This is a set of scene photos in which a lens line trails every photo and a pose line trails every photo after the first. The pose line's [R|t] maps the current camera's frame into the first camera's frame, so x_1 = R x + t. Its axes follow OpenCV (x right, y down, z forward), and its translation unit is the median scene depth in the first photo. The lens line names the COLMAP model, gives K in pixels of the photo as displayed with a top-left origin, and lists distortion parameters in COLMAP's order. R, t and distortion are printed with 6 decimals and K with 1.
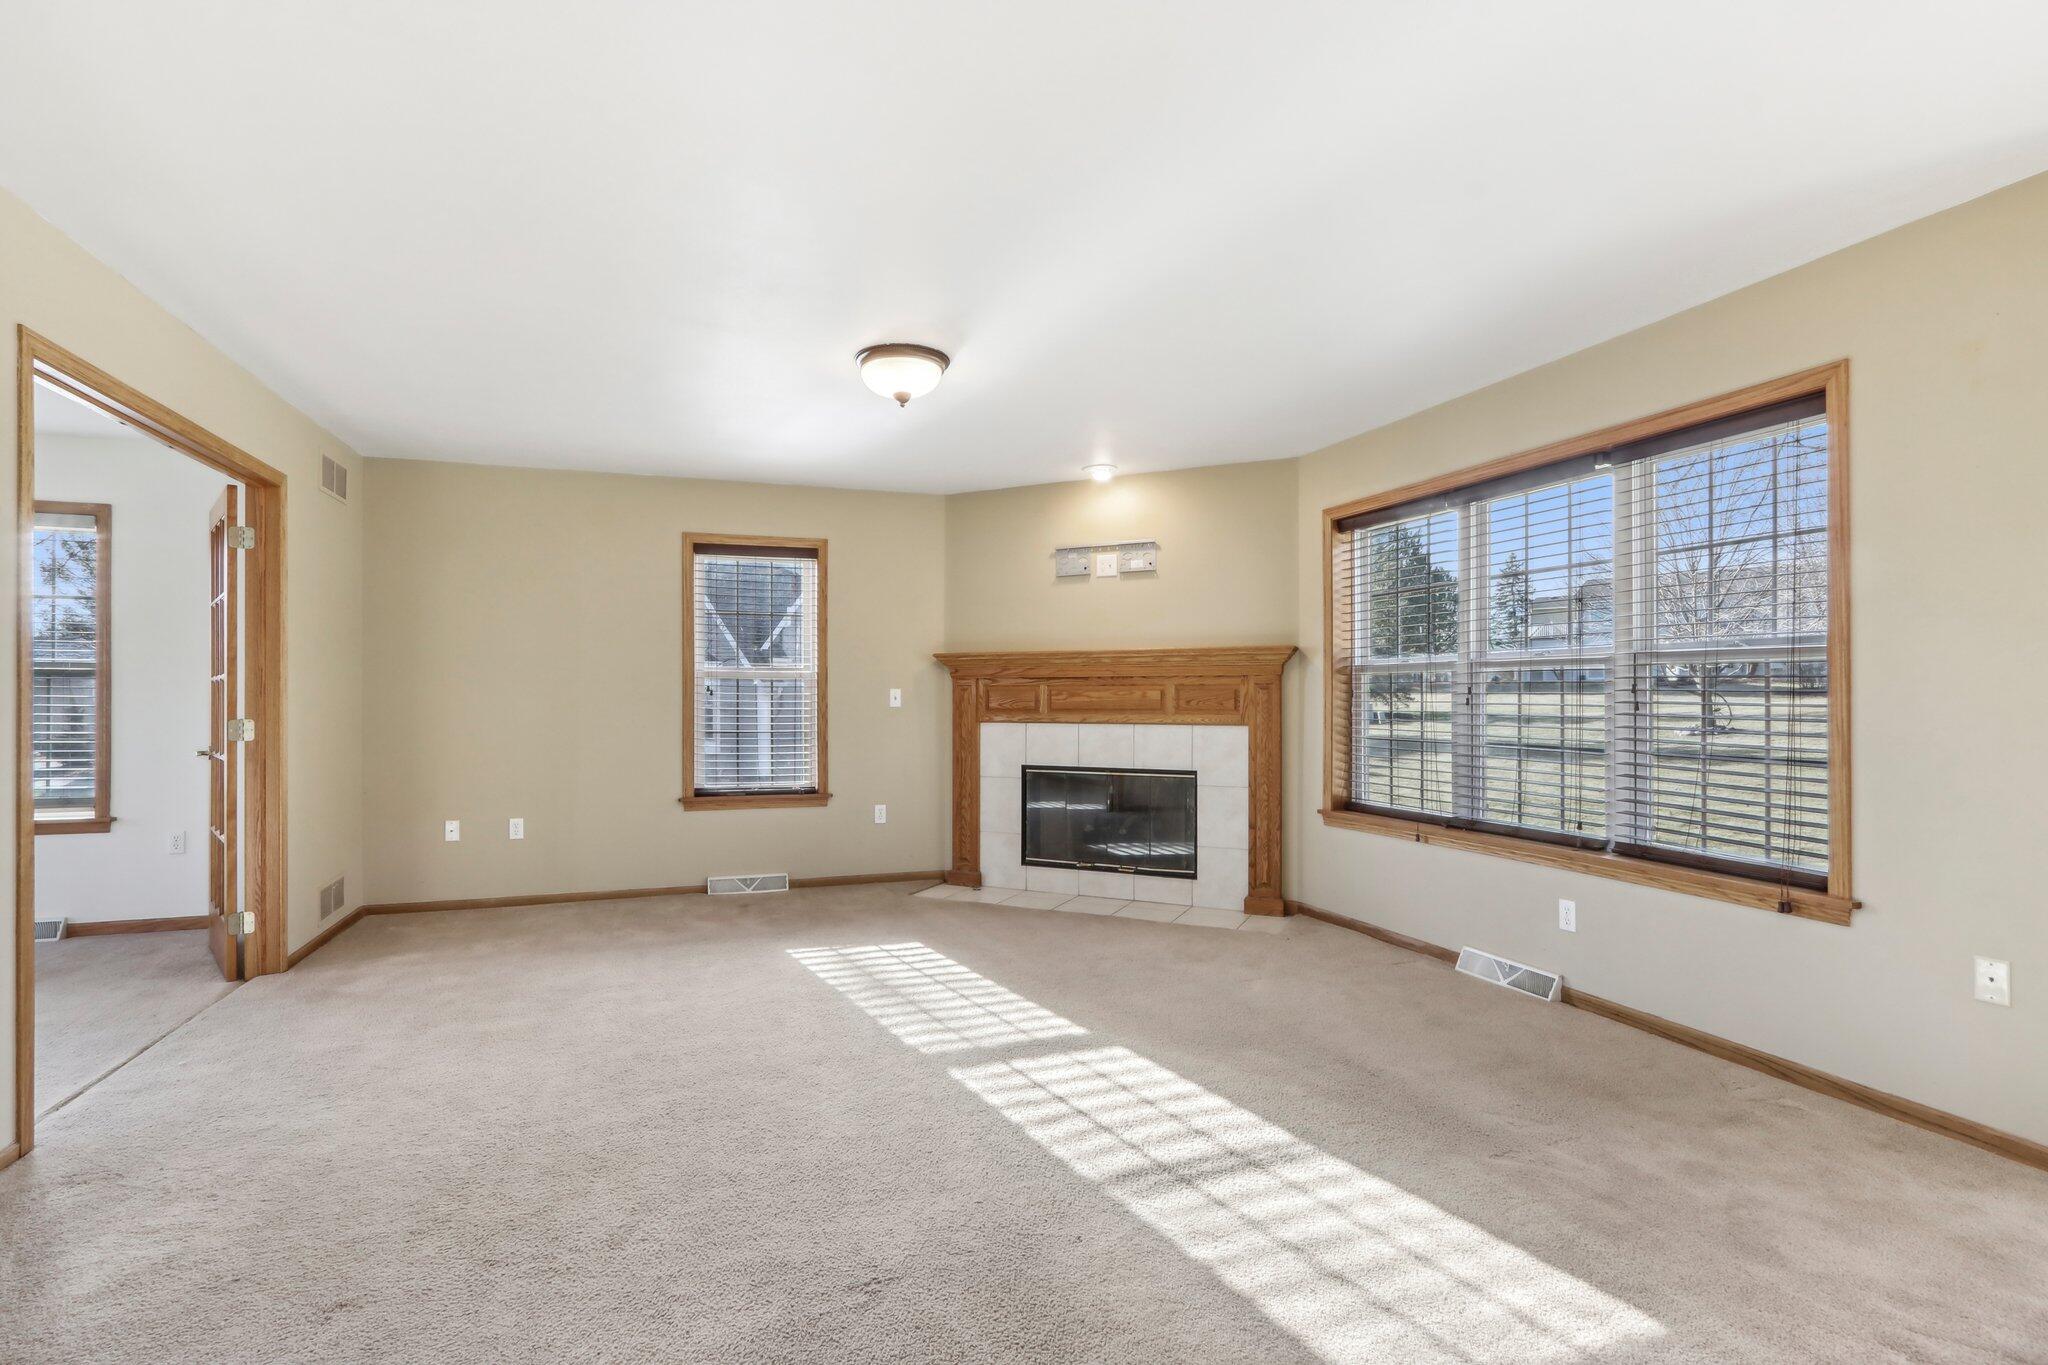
lens RADIAL K [[968.2, 0, 994.9], [0, 968.2, 693.8], [0, 0, 1]] dist [-0.015757, 0.005217]
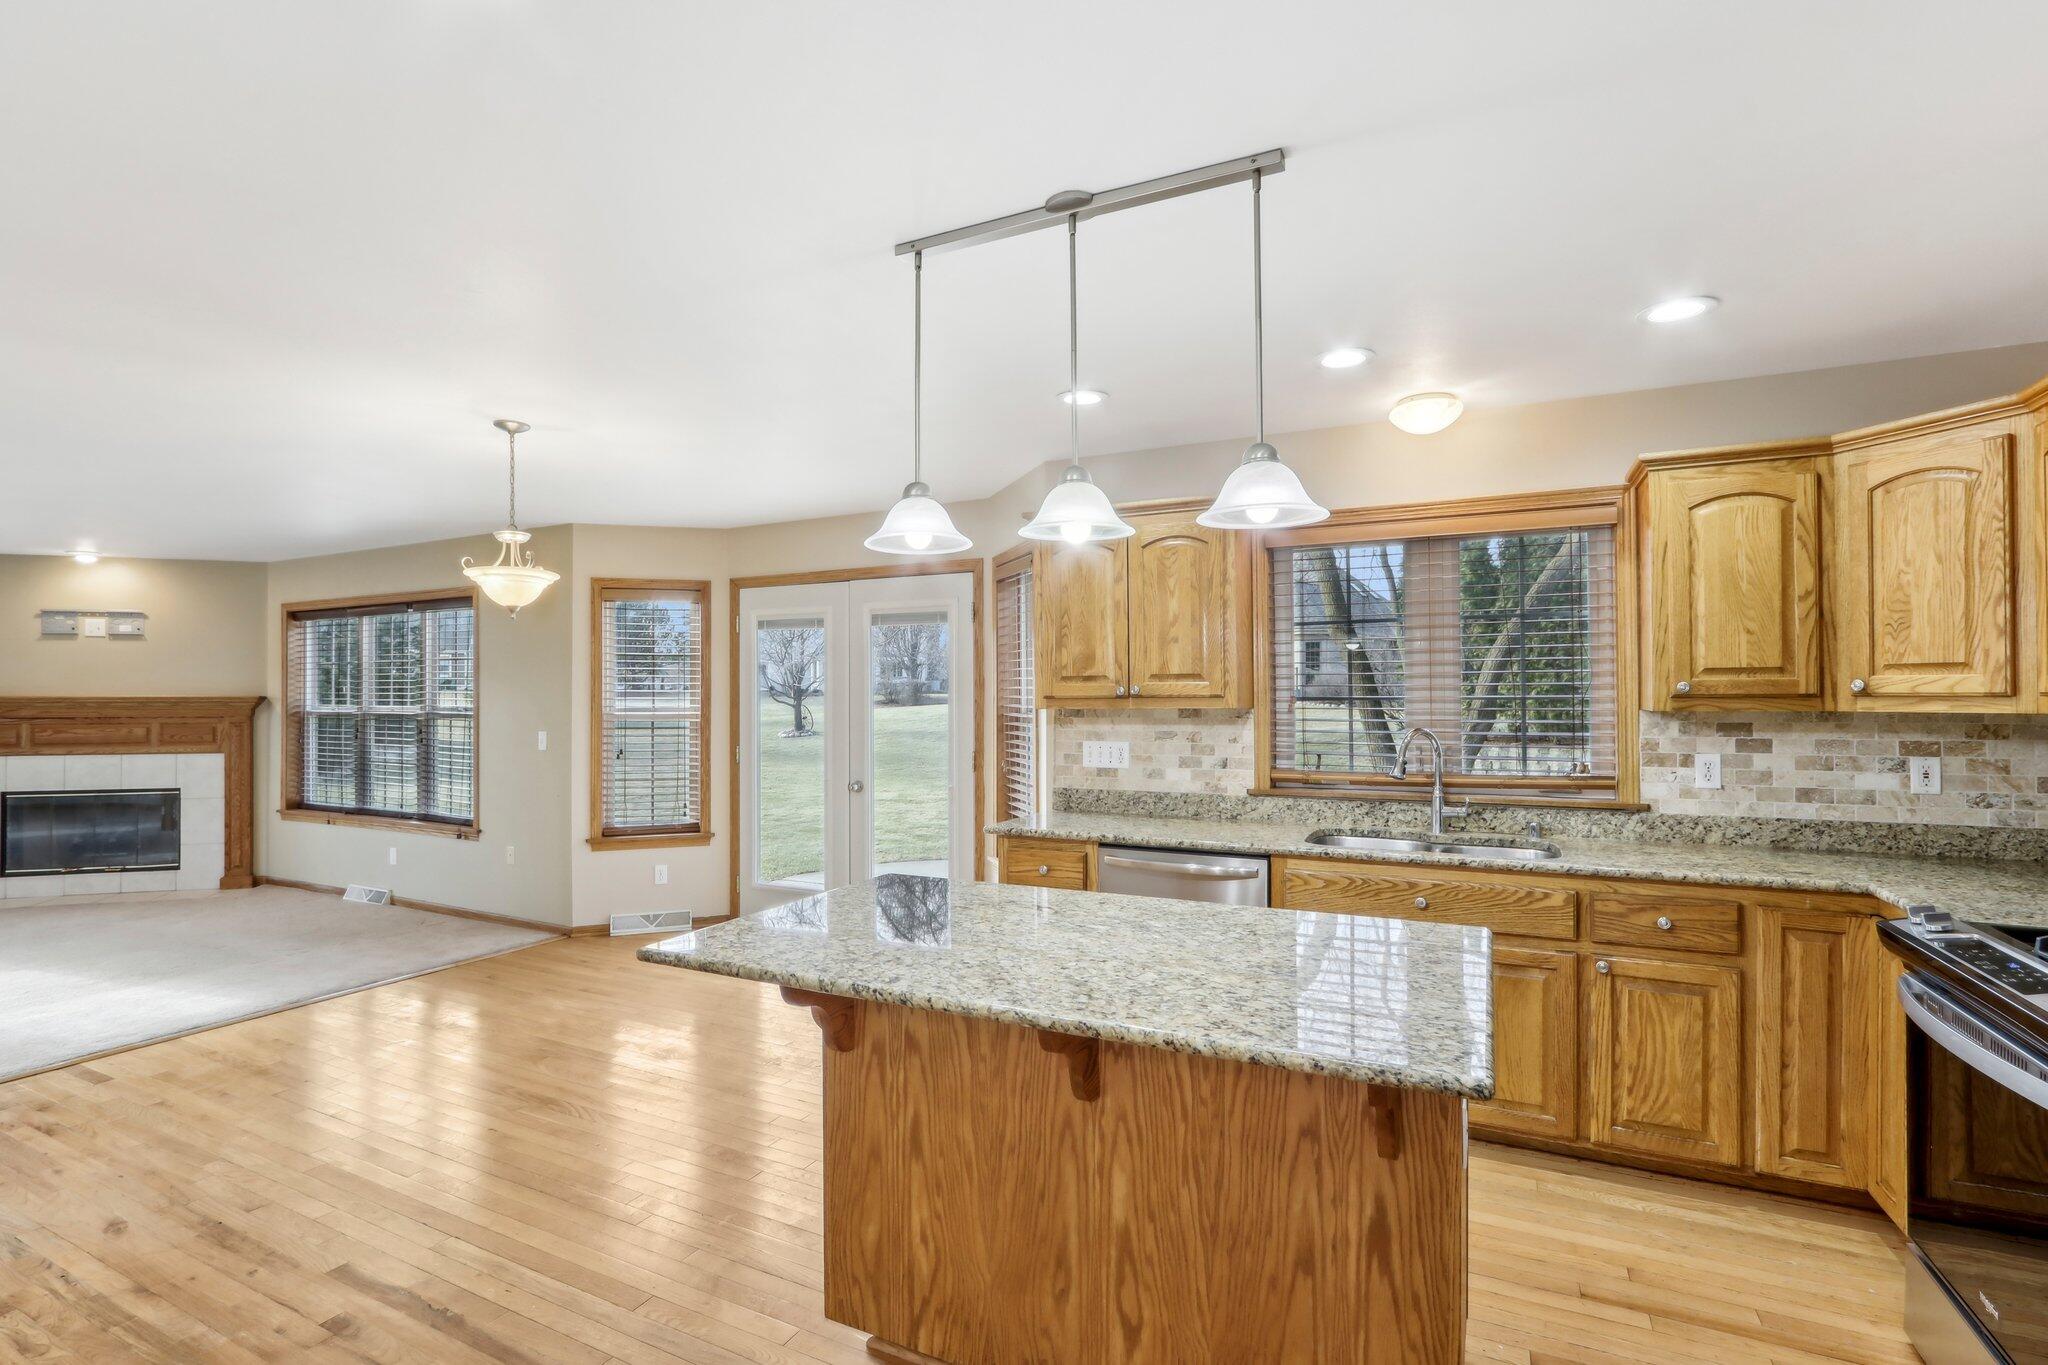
lens RADIAL K [[968.2, 0, 983.7], [0, 968.2, 688.8], [0, 0, 1]] dist [-0.015757, 0.005217]
pose [[0.724429, 0.007330, 0.689311, 0.101148], [-0.001481, 0.999958, -0.009076, -0.047960], [-0.689348, 0.005555, 0.724409, -0.741301]]
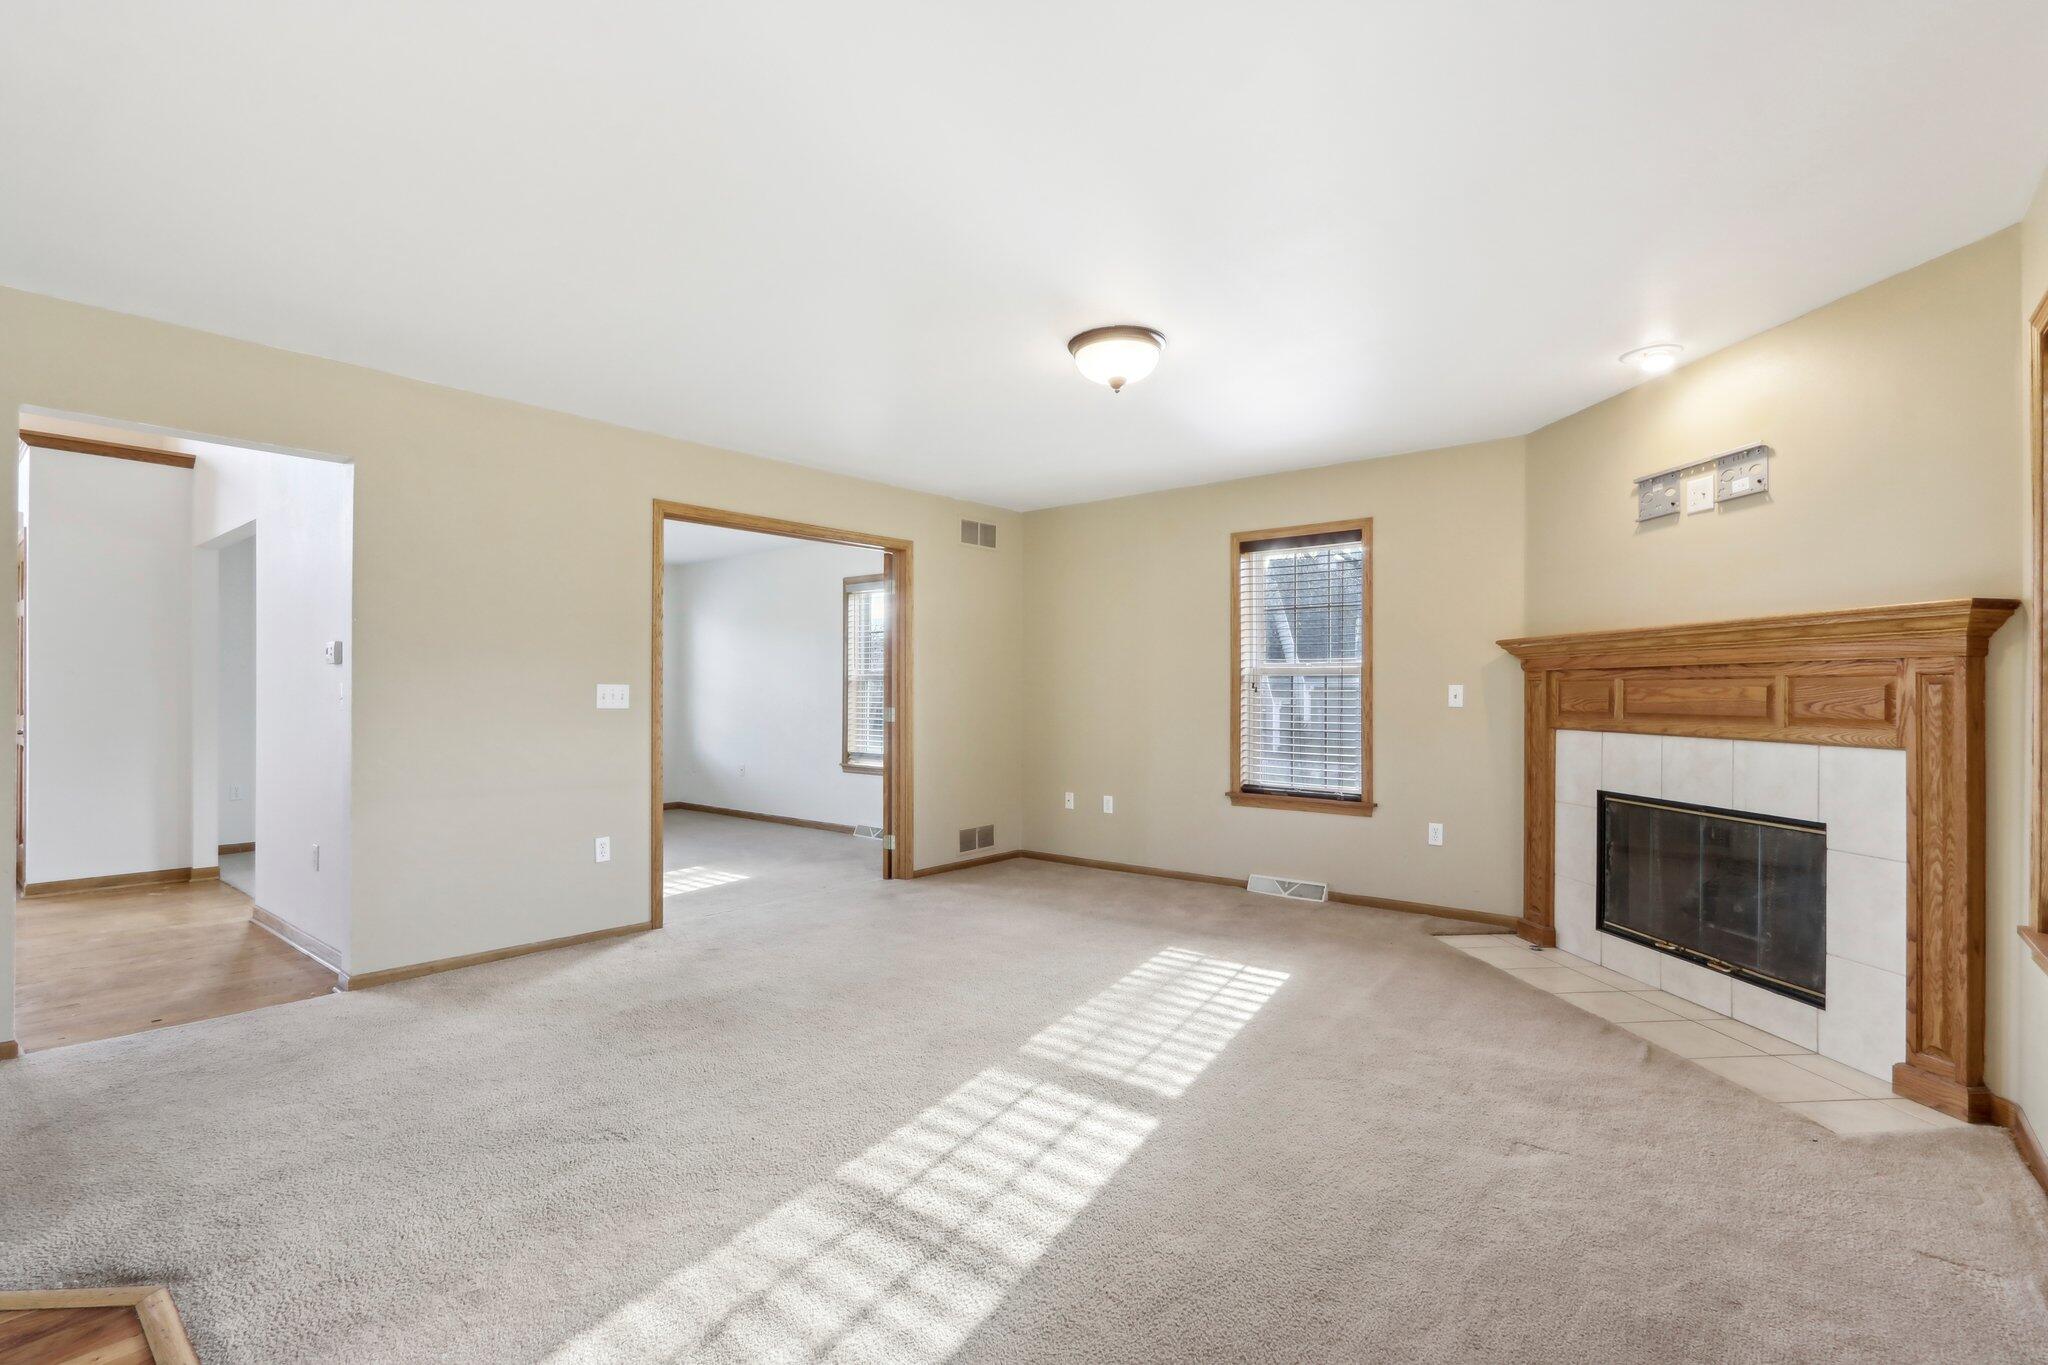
lens RADIAL K [[968.2, 0, 999.3], [0, 968.2, 690.8], [0, 0, 1]] dist [-0.015757, 0.005217]
pose [[0.506576, 0.001365, -0.862194, 0.466458], [-0.002026, 0.999998, 0.000393, 0.000304], [0.862193, 0.001548, 0.506578, 0.285174]]
